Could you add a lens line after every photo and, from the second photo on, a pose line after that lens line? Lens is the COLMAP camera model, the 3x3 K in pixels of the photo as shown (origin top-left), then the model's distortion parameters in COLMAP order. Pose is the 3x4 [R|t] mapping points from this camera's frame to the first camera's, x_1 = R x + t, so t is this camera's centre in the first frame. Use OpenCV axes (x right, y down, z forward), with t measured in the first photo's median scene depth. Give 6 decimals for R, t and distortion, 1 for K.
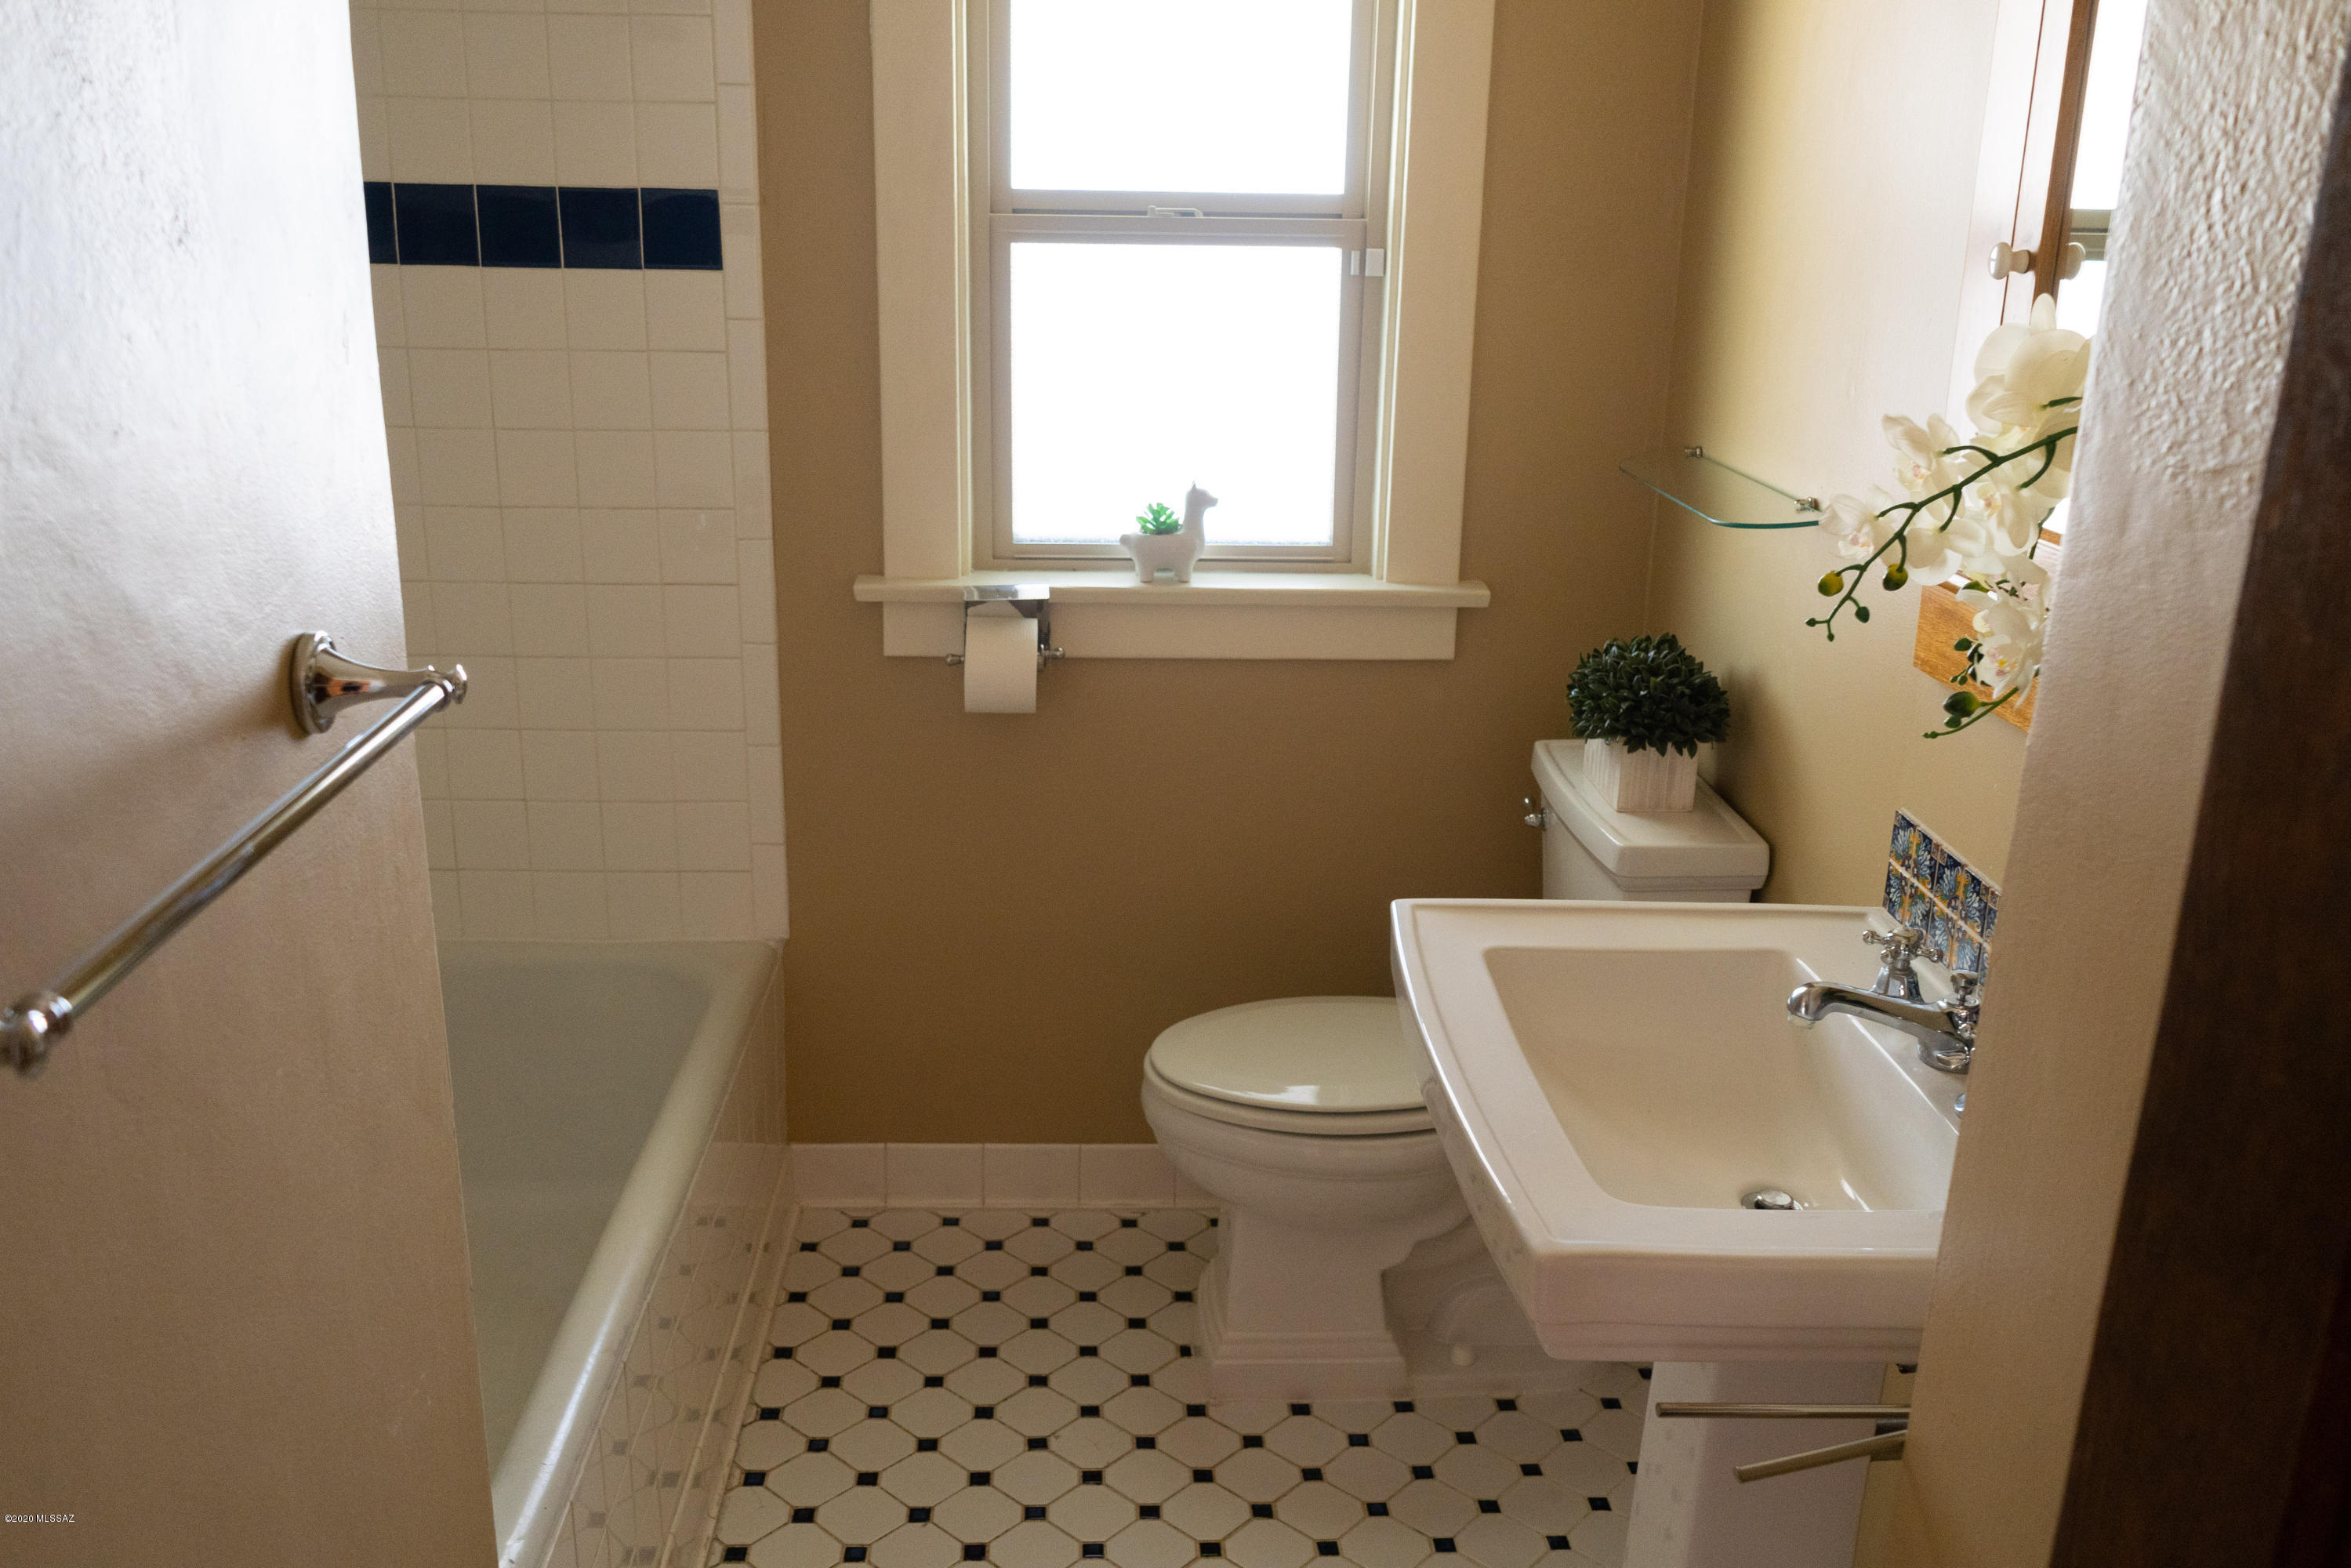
lens RADIAL K [[1926.1, 0, 1174.7], [0, 1926.1, 778.4], [0, 0, 1]] dist [-0.016005, 0.020891]
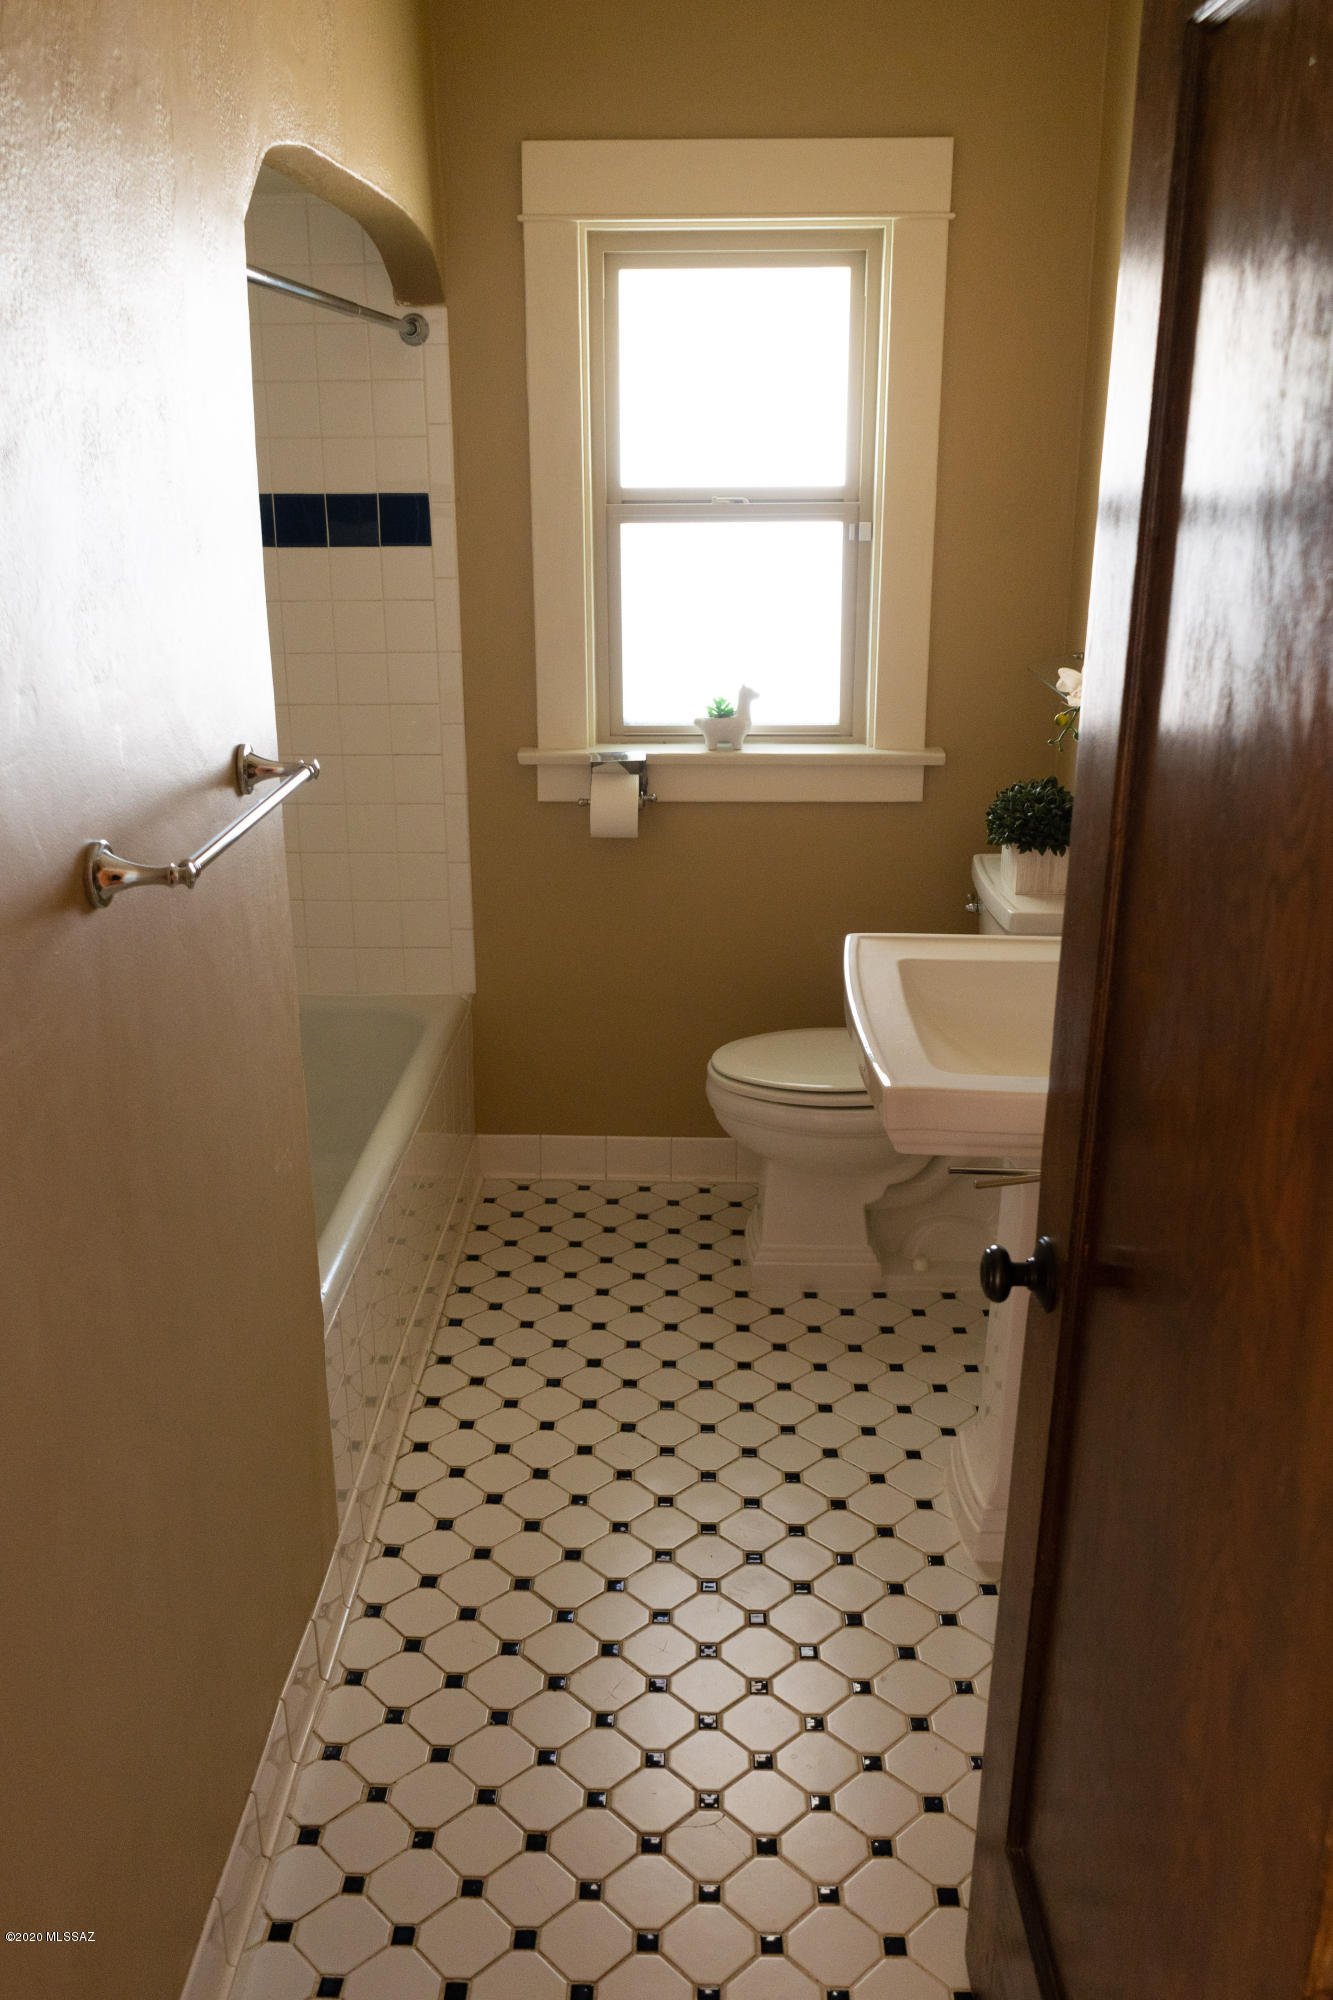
lens RADIAL K [[1638.4, 0, 662.2], [0, 1638.4, 1007.1], [0, 0, 1]] dist [-0.016005, 0.020891]
pose [[0.996719, 0.002055, -0.080913, 0.050872], [0.000053, 0.999661, 0.026043, 0.064968], [0.080939, -0.025962, 0.996381, -0.277661]]
